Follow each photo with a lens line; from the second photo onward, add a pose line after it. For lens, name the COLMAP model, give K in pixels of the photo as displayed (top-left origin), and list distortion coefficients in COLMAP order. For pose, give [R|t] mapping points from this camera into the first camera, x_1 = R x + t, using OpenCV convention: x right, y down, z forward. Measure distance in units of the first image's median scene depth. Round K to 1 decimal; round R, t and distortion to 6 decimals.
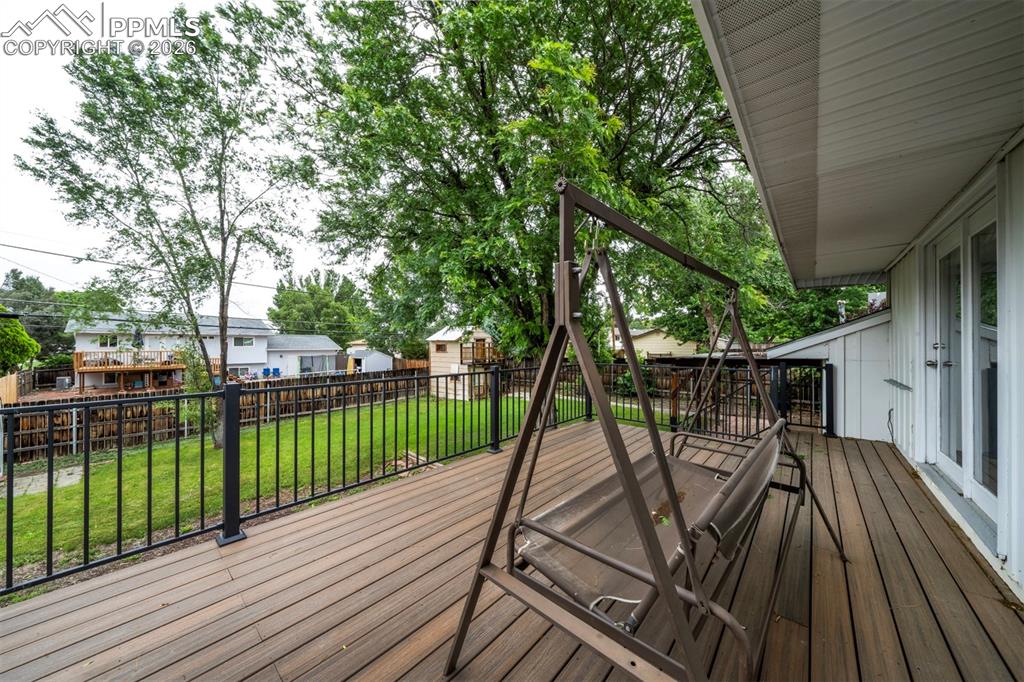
lens RADIAL K [[346.2, 0, 506.2], [0, 346.2, 342.4], [0, 0, 1]] dist [0.000000, -0.000001]
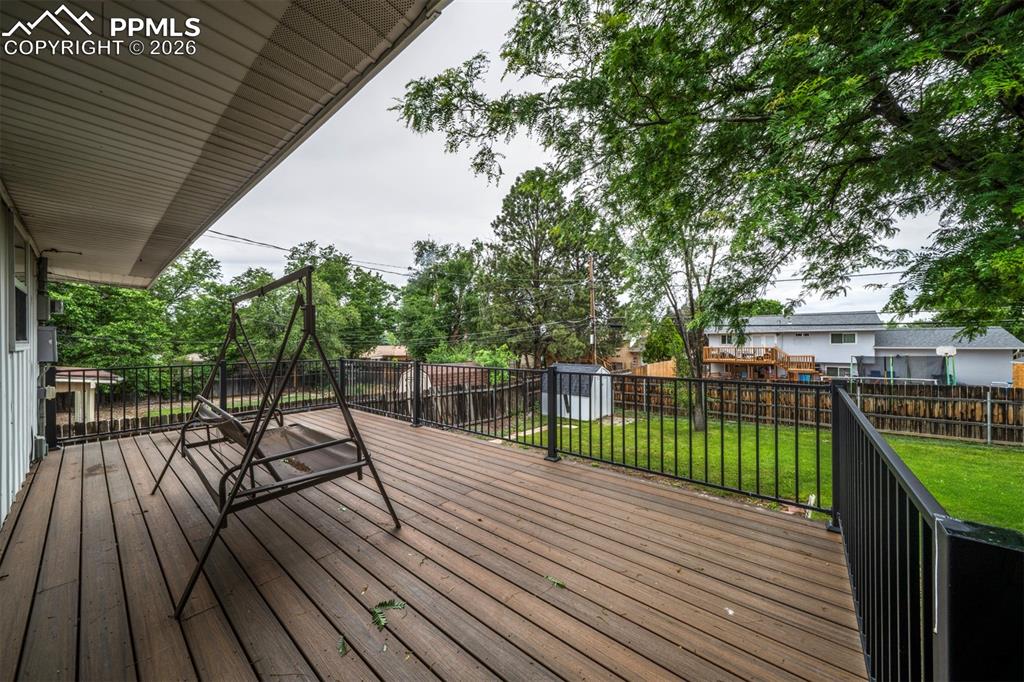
lens RADIAL K [[346.2, 0, 506.2], [0, 346.2, 342.4], [0, 0, 1]] dist [0.000000, -0.000001]
pose [[0.039741, -0.001995, -0.999208, 0.118759], [0.009646, 0.999952, -0.001613, 0.001638], [0.999163, -0.009574, 0.039758, 0.119554]]
